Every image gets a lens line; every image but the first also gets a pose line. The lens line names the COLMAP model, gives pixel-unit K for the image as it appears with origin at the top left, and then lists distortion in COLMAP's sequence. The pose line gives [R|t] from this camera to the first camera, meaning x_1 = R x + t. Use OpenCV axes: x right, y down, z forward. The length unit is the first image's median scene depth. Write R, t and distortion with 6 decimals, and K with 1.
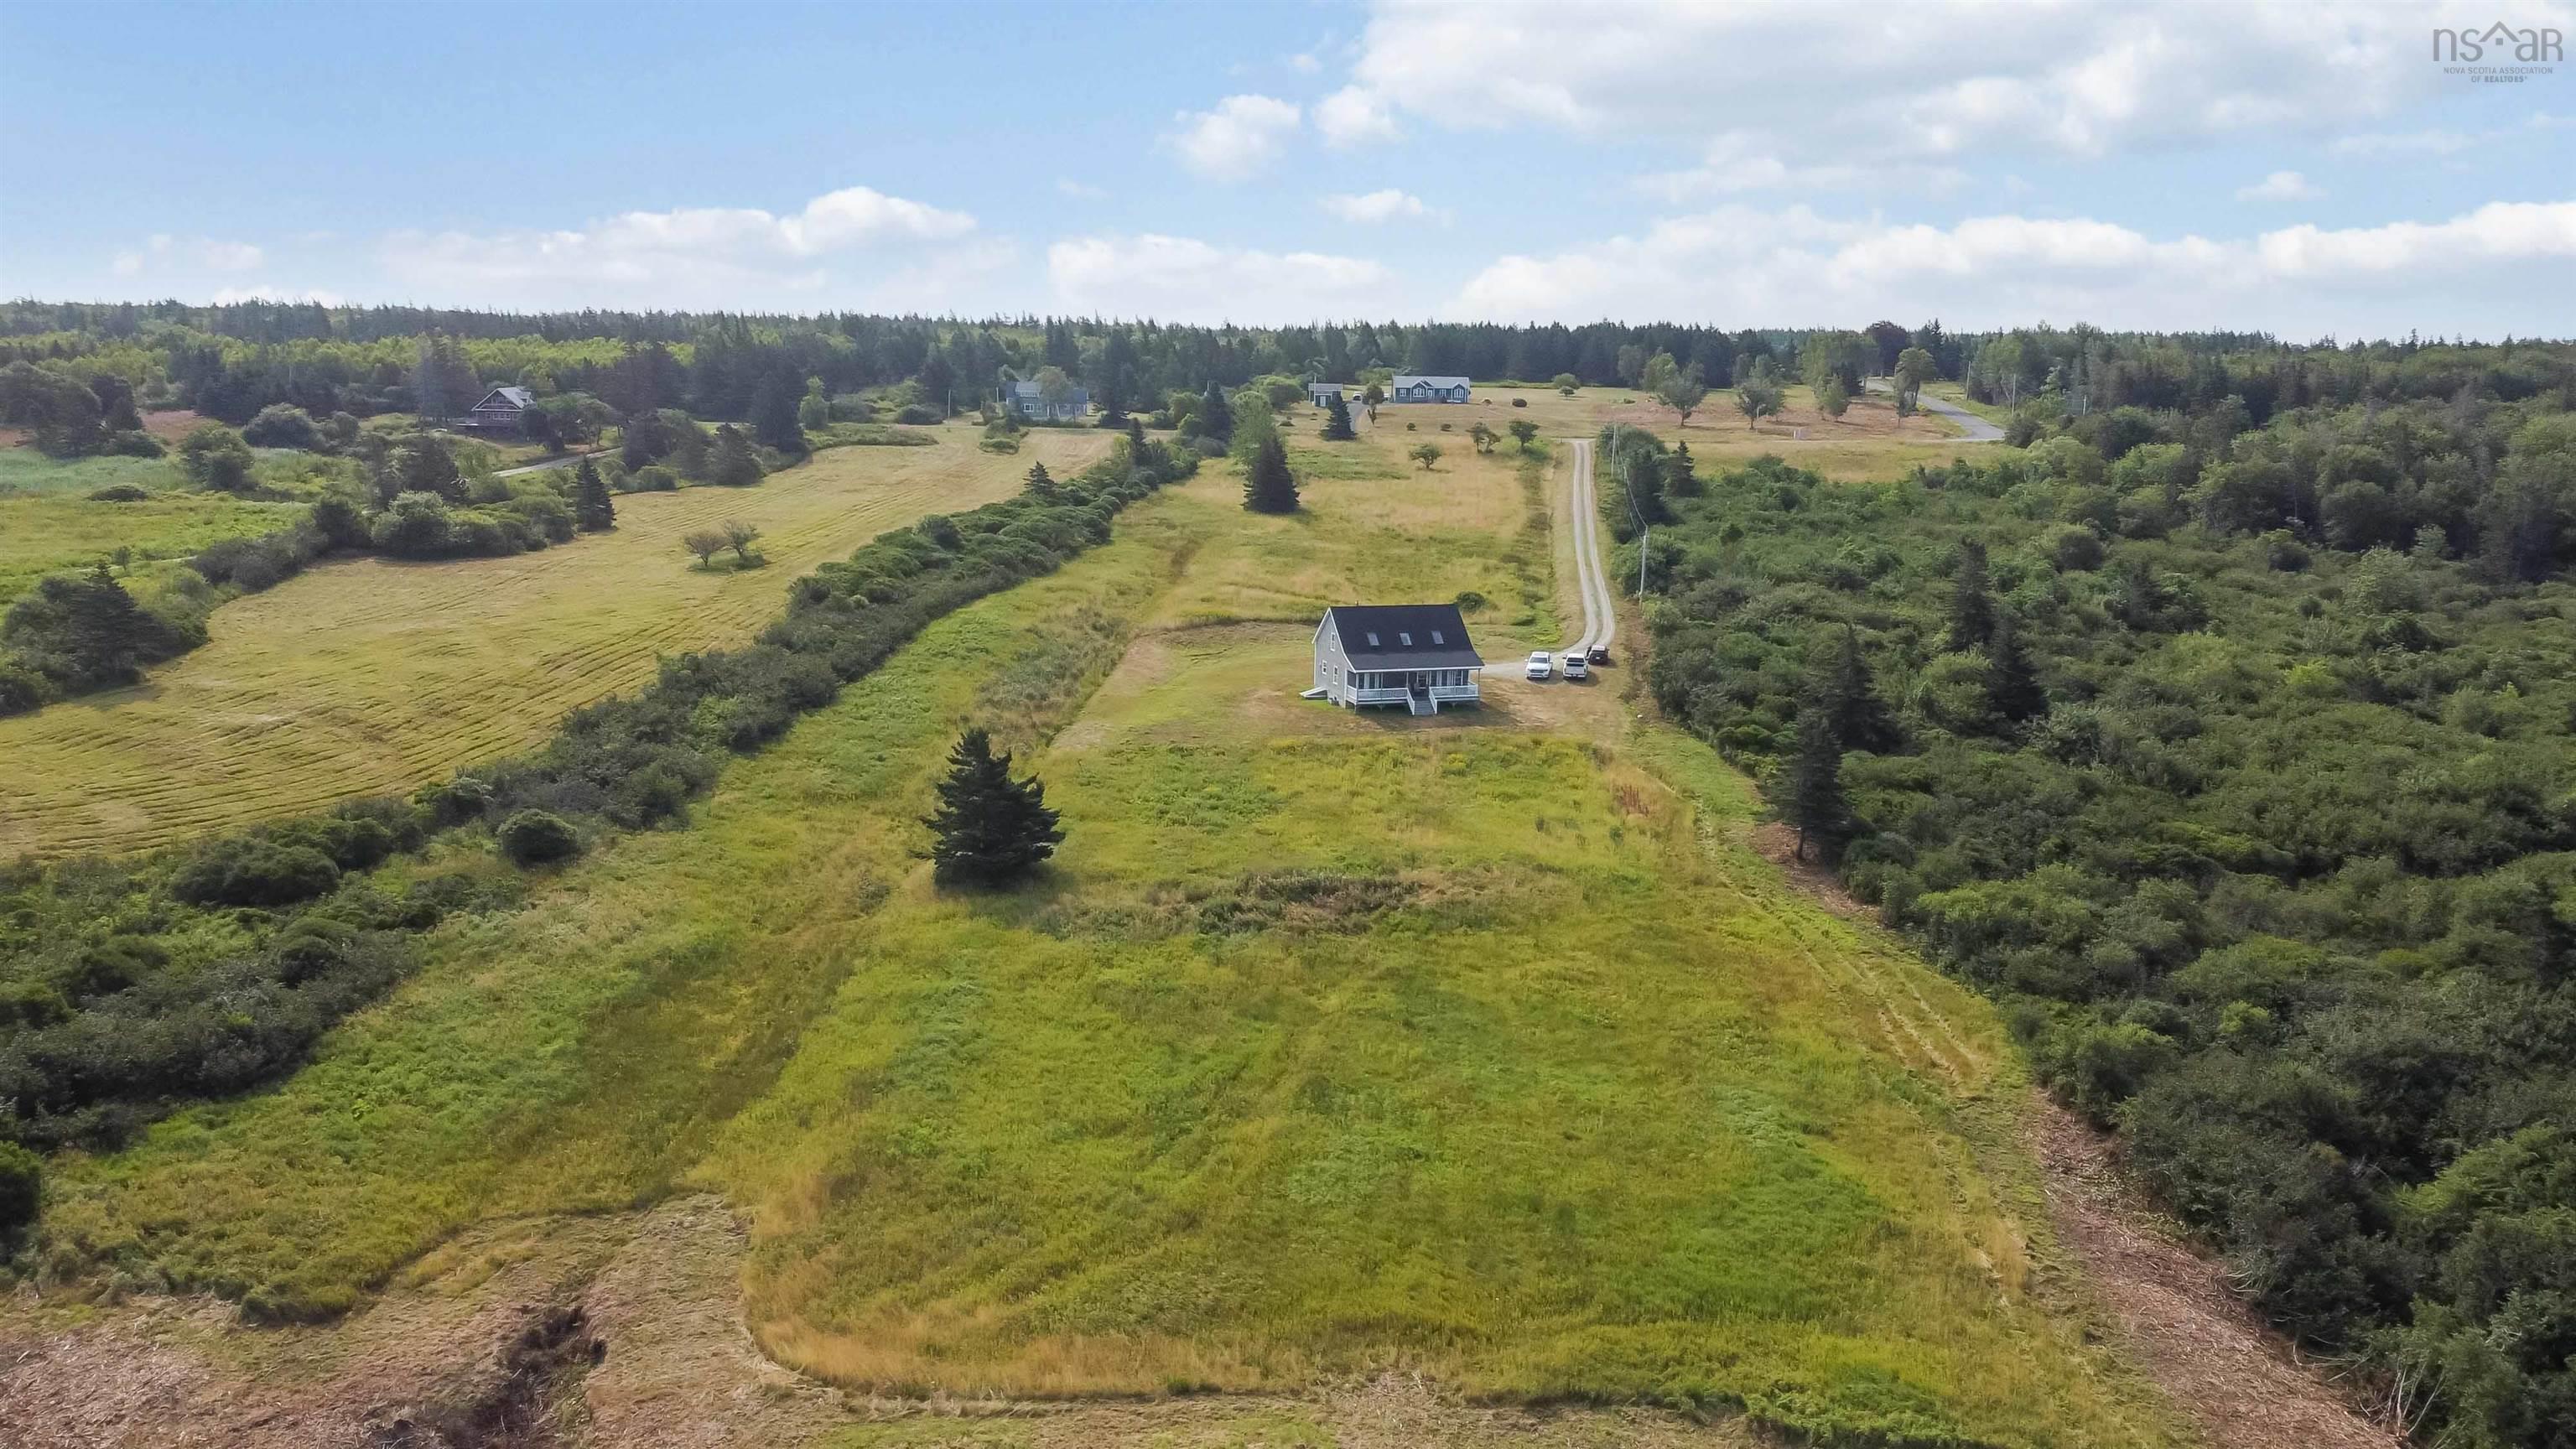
lens RADIAL K [[1939.5, 0, 1285.6], [0, 1939.5, 720.2], [0, 0, 1]] dist [0.011650, -0.008787]
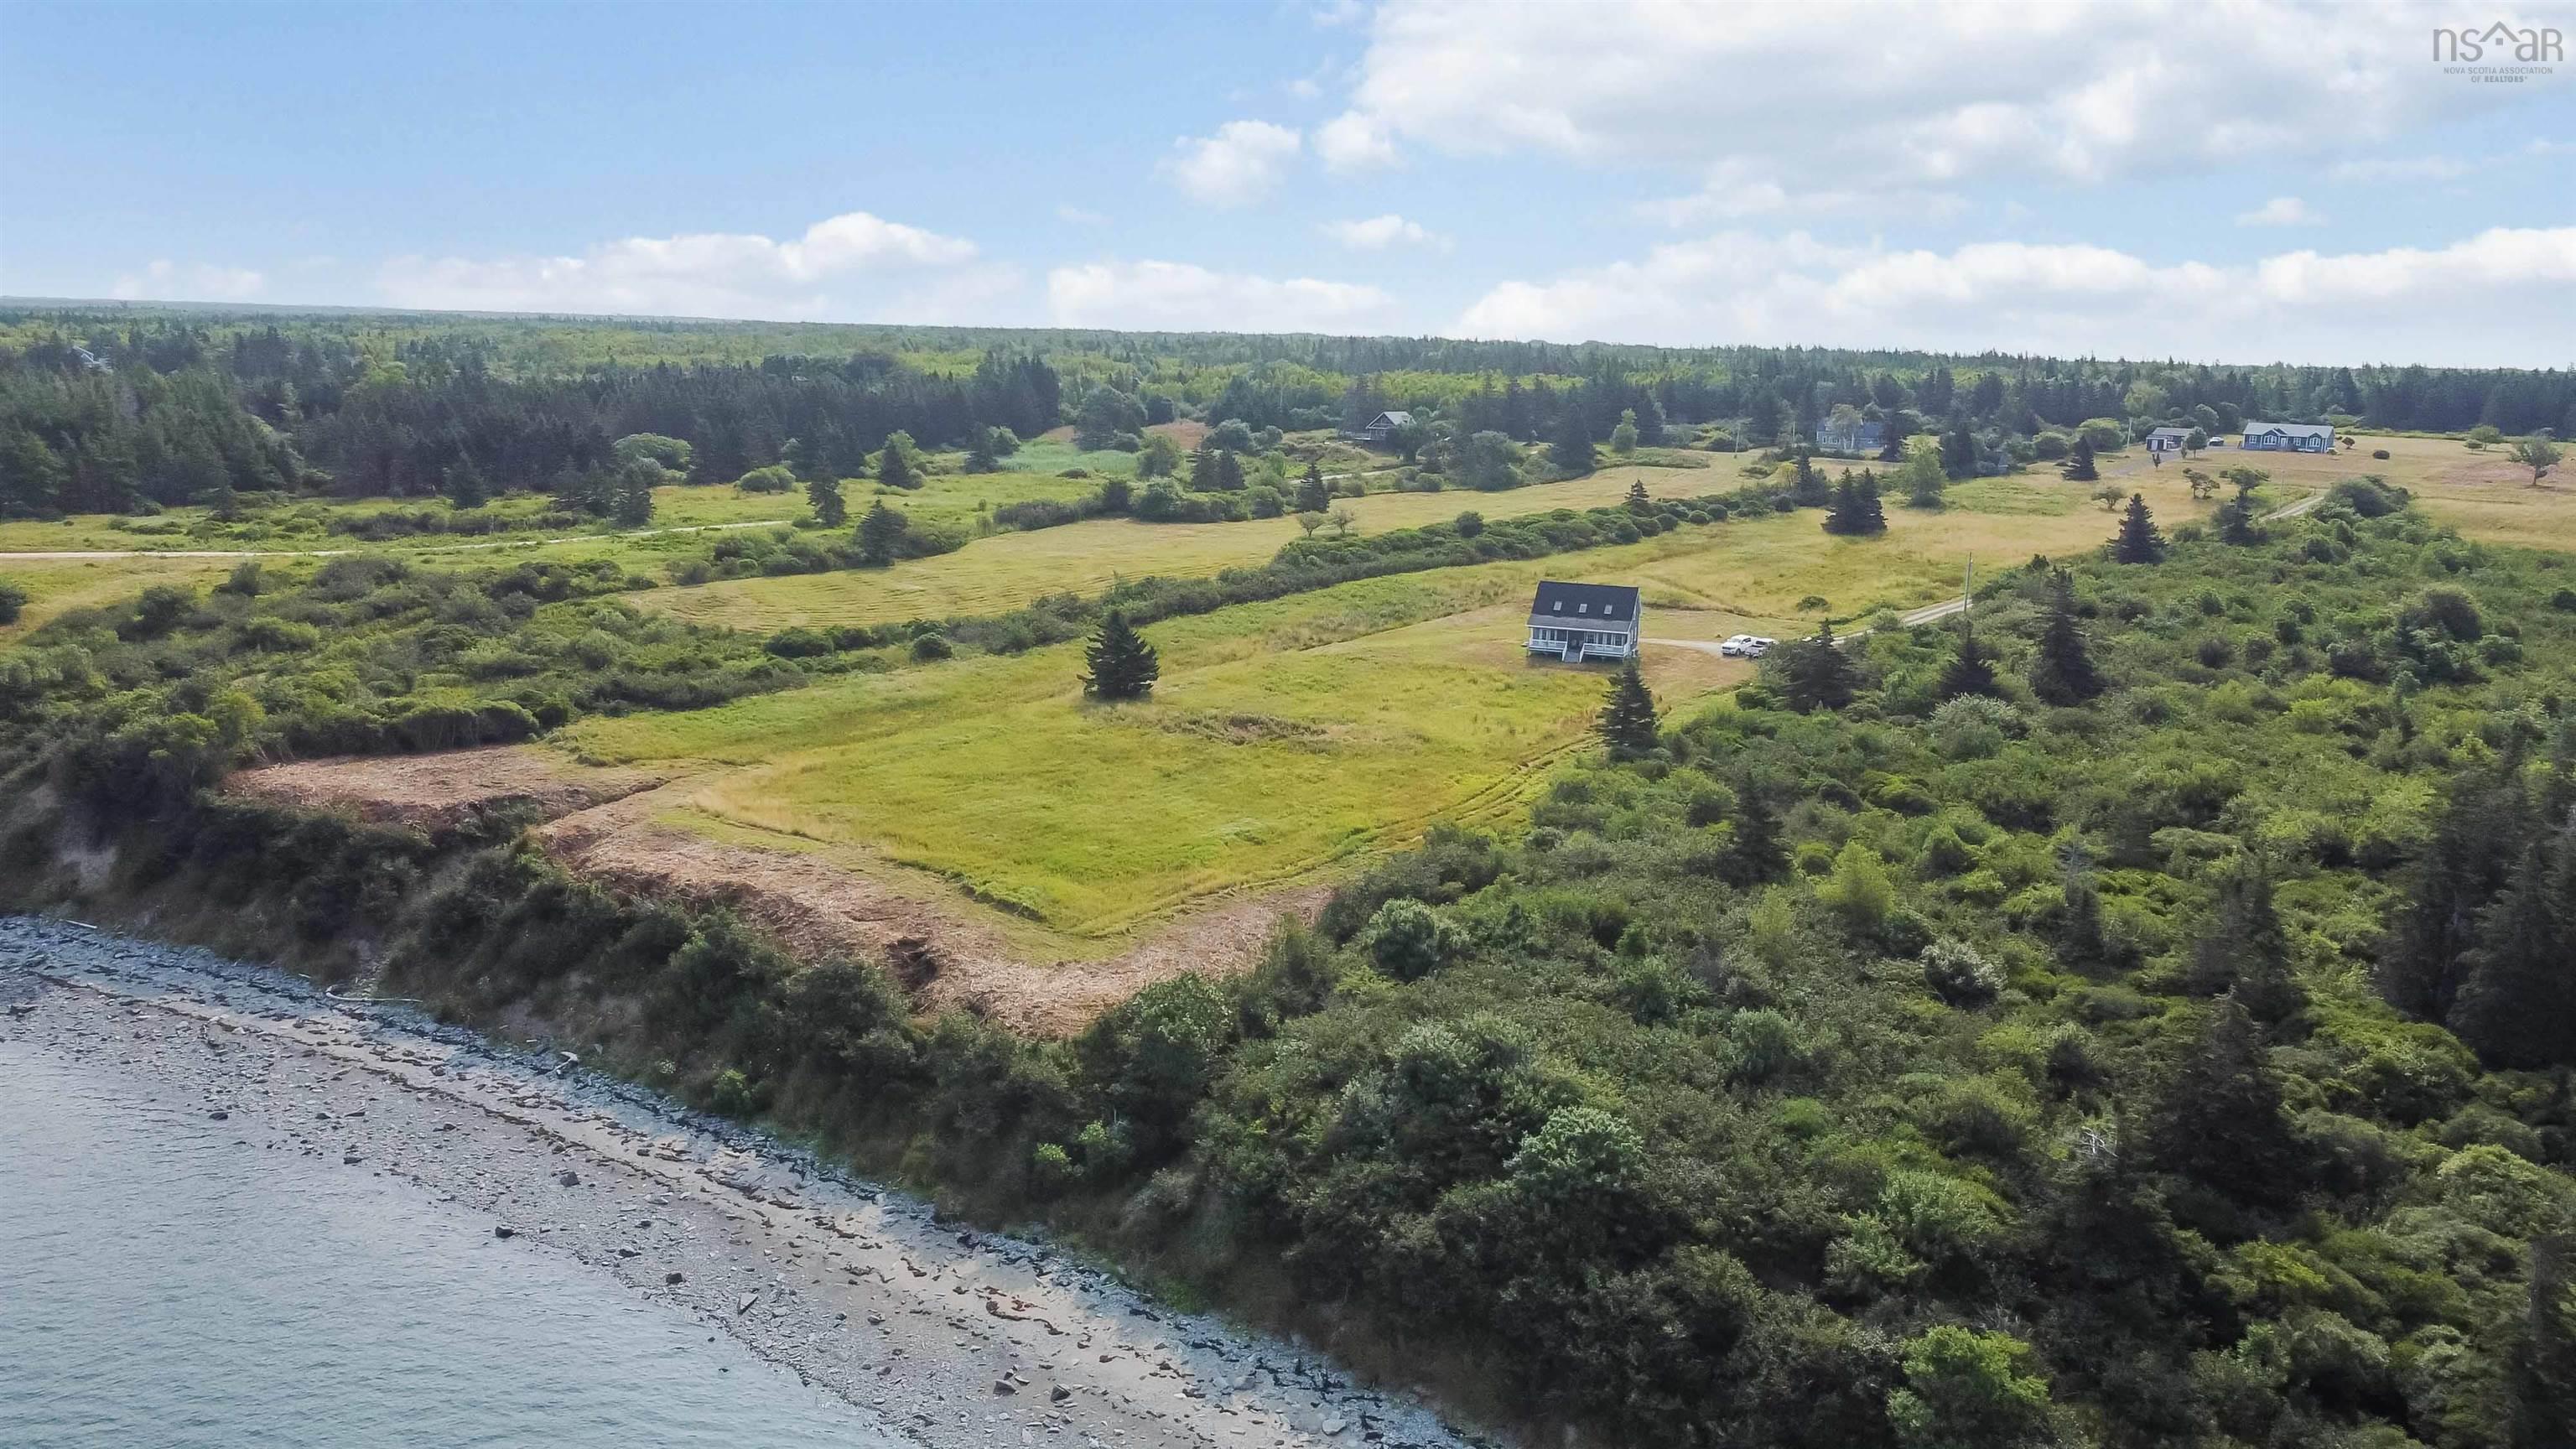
lens RADIAL K [[1939.5, 0, 1285.6], [0, 1939.5, 720.2], [0, 0, 1]] dist [0.011650, -0.008787]
pose [[0.810443, 0.116962, -0.574023, 0.683539], [-0.126008, 0.991735, 0.024169, 0.029664], [0.572106, 0.052744, 0.818482, -0.231306]]
